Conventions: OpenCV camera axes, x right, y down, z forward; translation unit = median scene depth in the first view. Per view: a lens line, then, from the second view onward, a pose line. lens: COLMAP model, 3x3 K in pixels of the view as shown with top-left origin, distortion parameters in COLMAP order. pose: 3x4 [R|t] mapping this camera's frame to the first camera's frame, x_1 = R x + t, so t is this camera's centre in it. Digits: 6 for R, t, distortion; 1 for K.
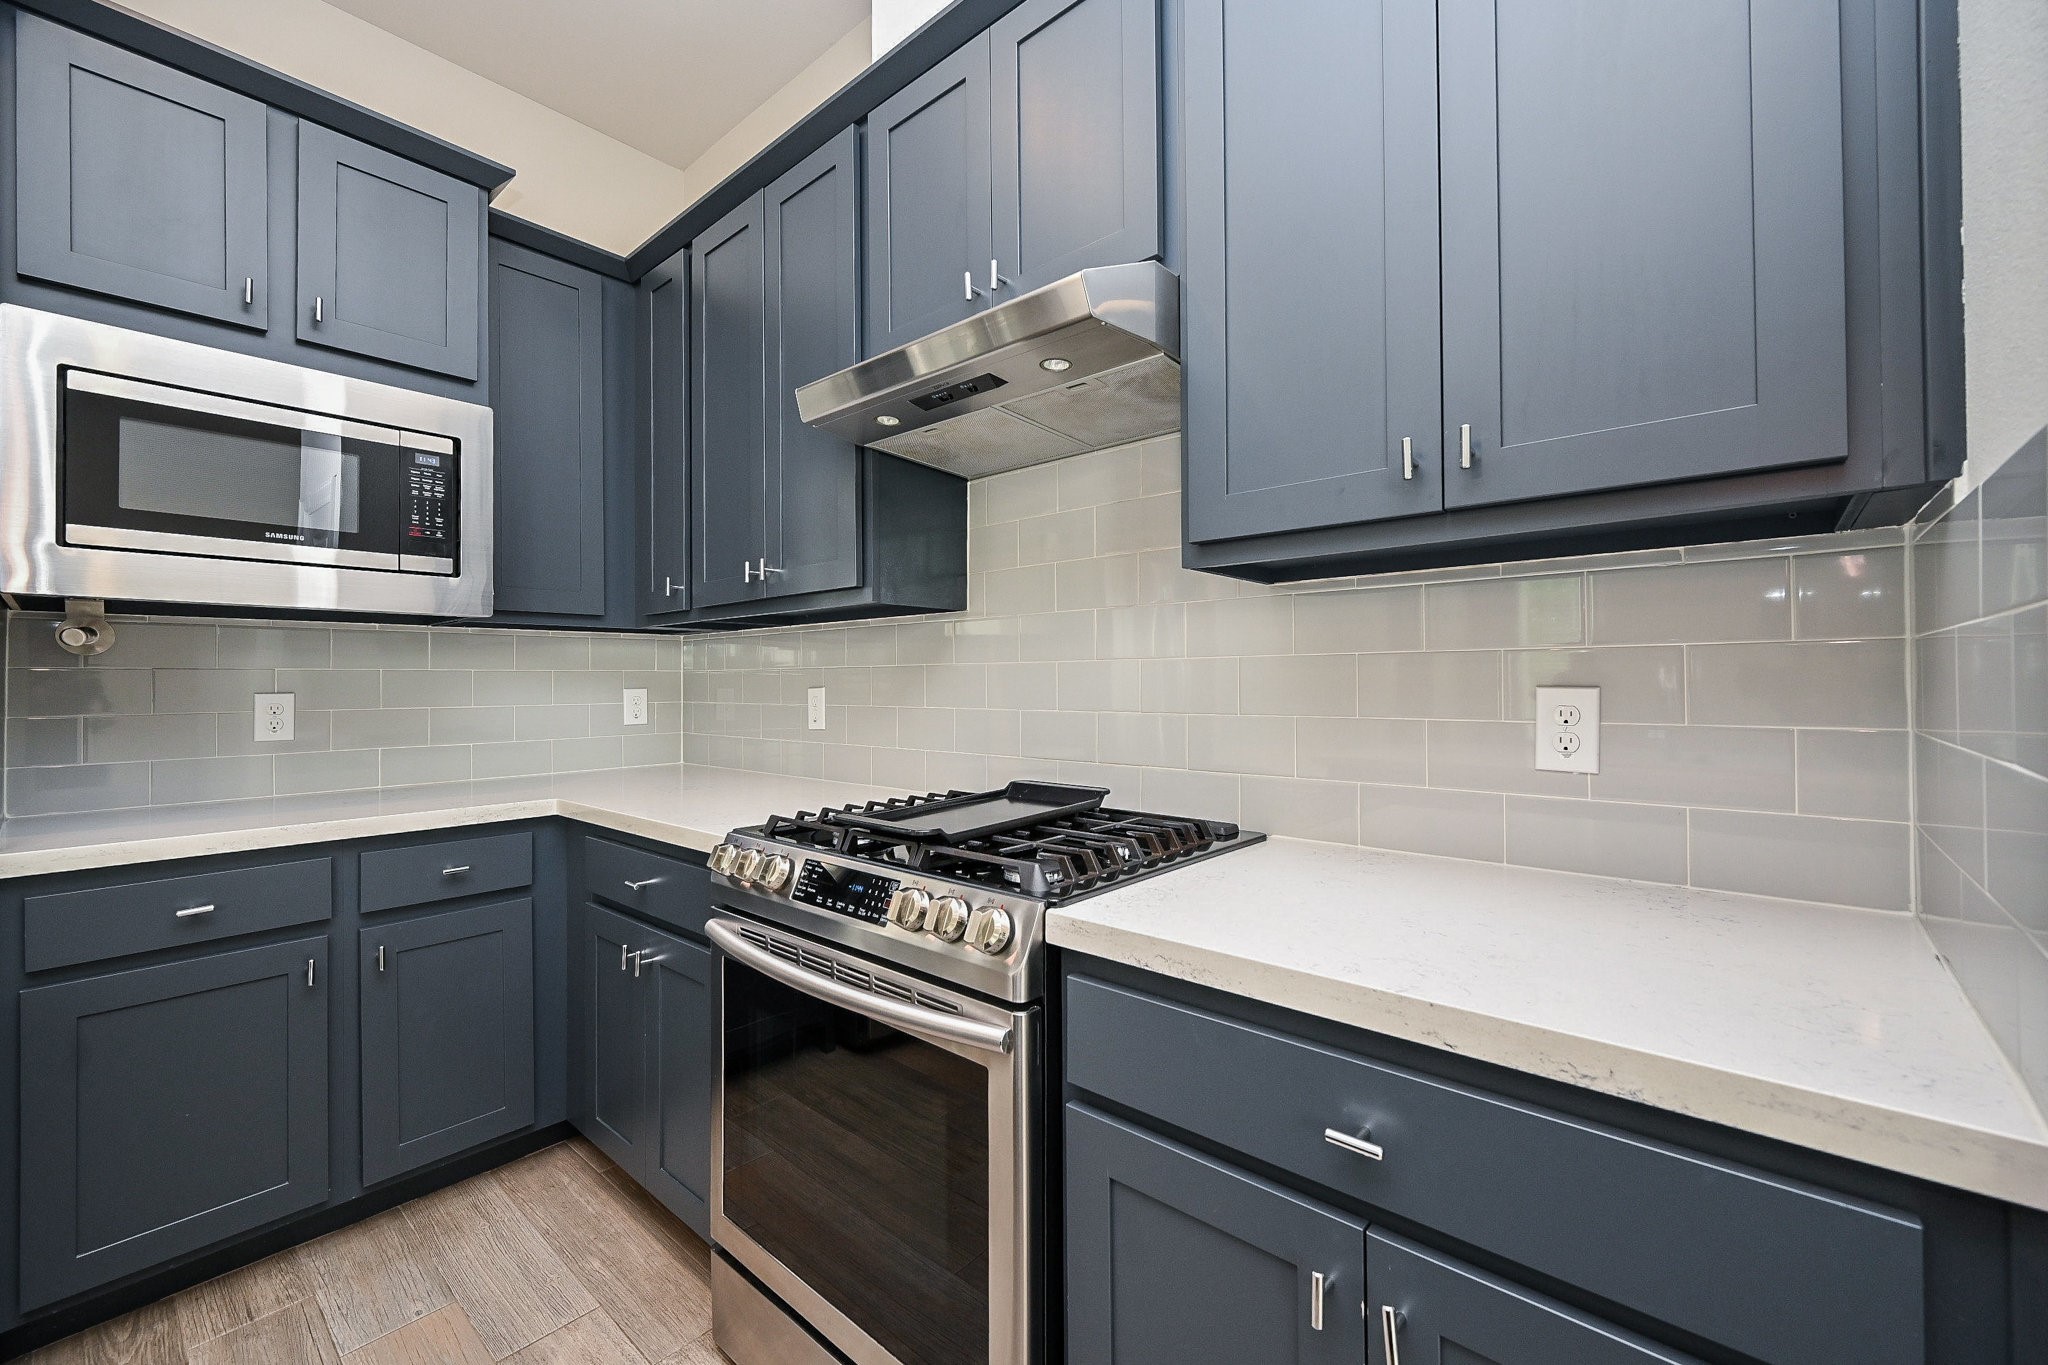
lens RADIAL K [[826.3, 0, 1037.5], [0, 826.3, 672.2], [0, 0, 1]] dist [-0.004849, -0.000114]
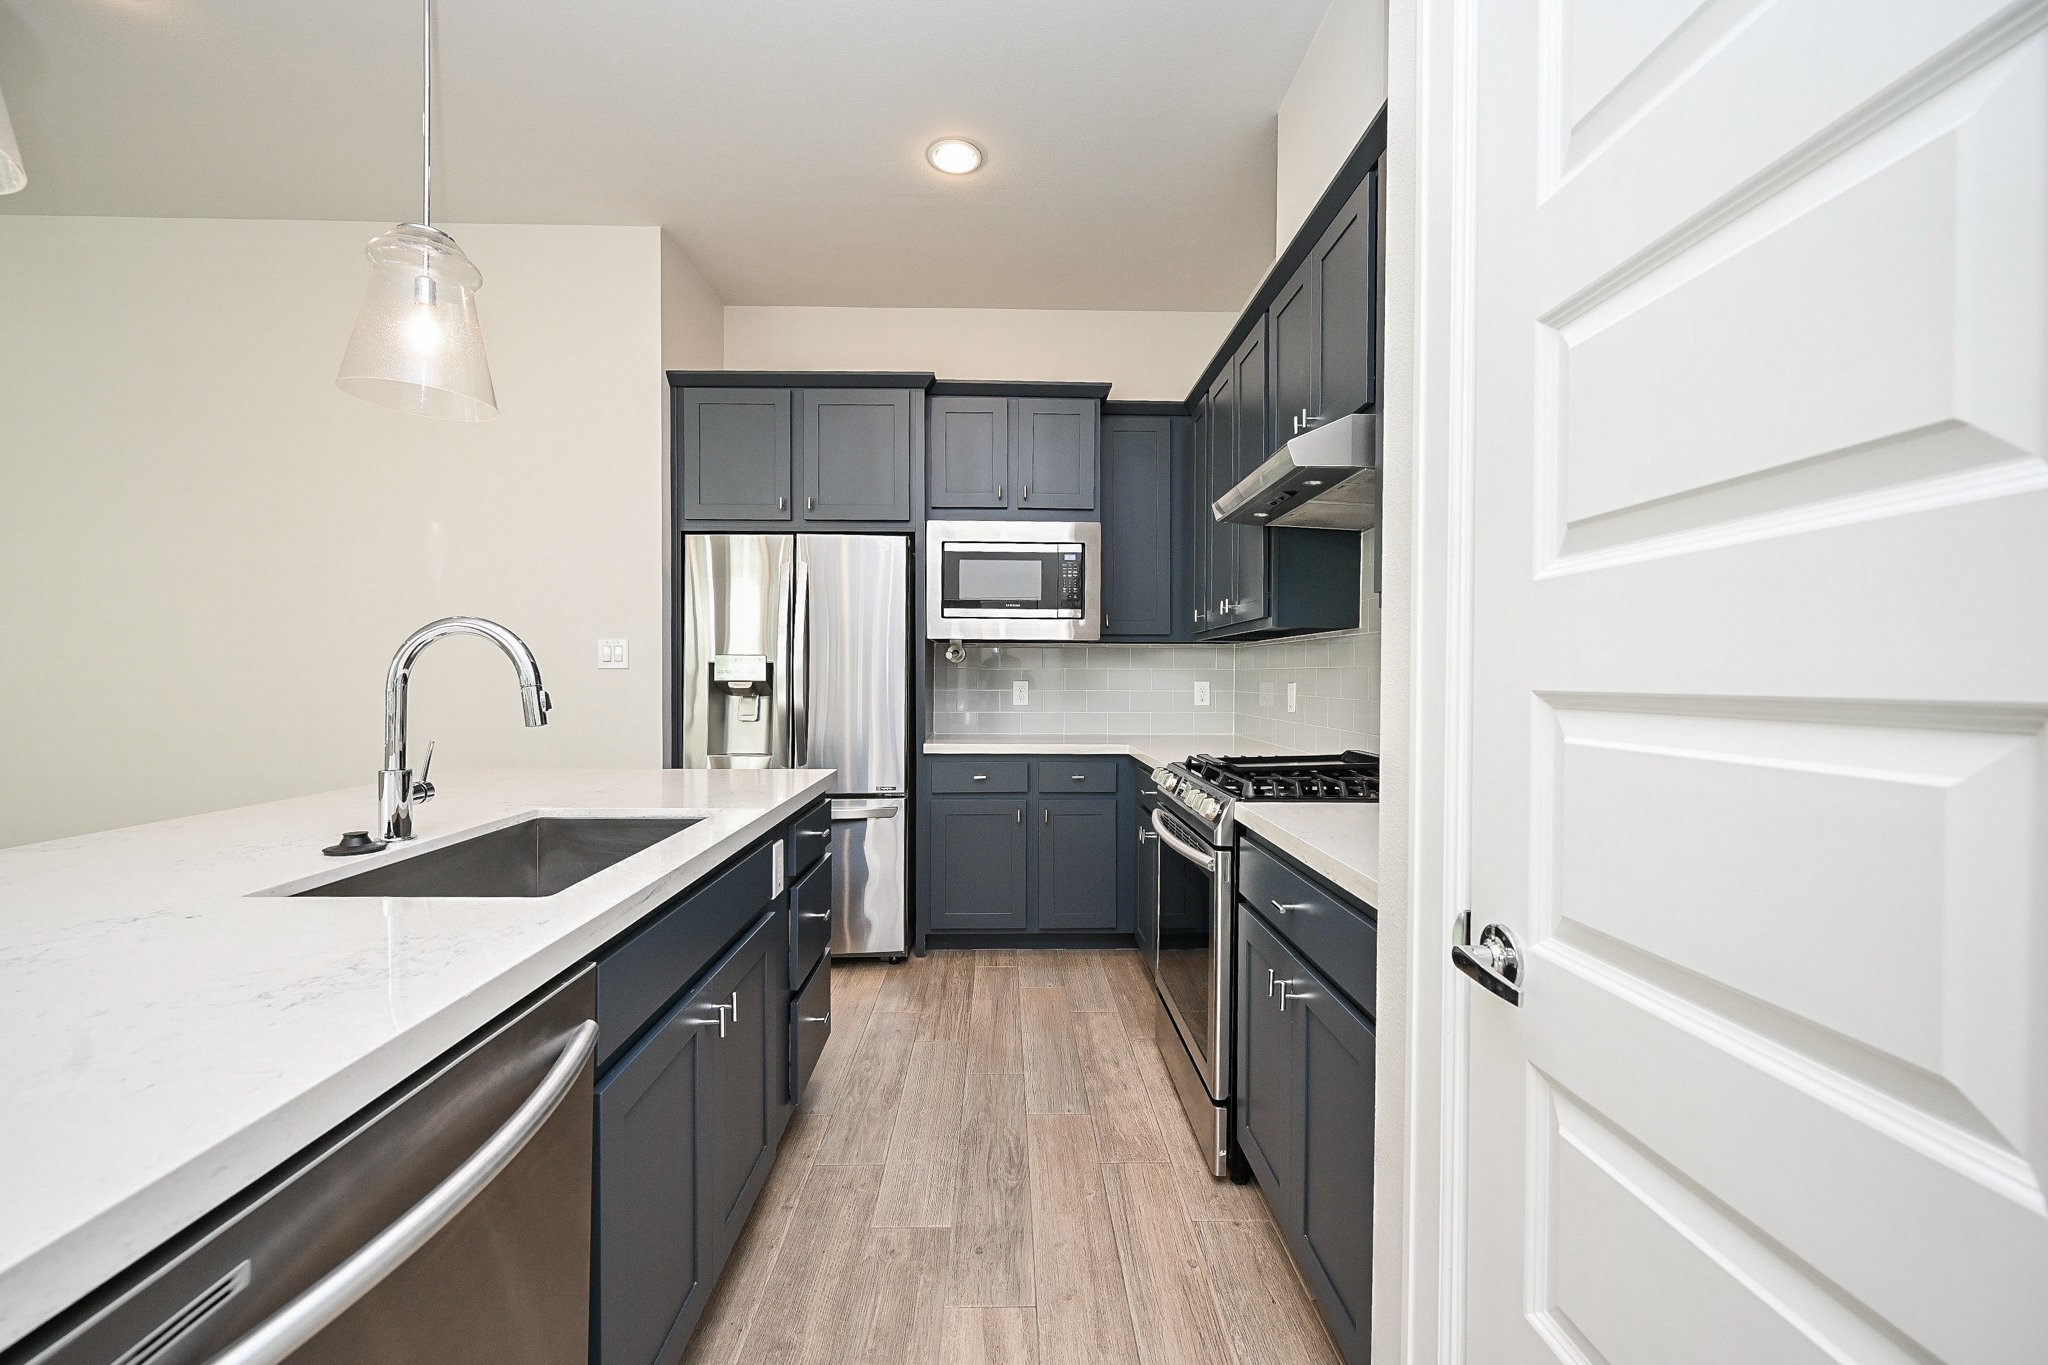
lens RADIAL K [[826.3, 0, 1020.7], [0, 826.3, 674.9], [0, 0, 1]] dist [-0.004849, -0.000114]
pose [[0.667024, 0.011248, -0.744951, 0.593374], [-0.000978, 0.999898, 0.014221, -0.017599], [0.745035, -0.008757, 0.666968, -0.343051]]
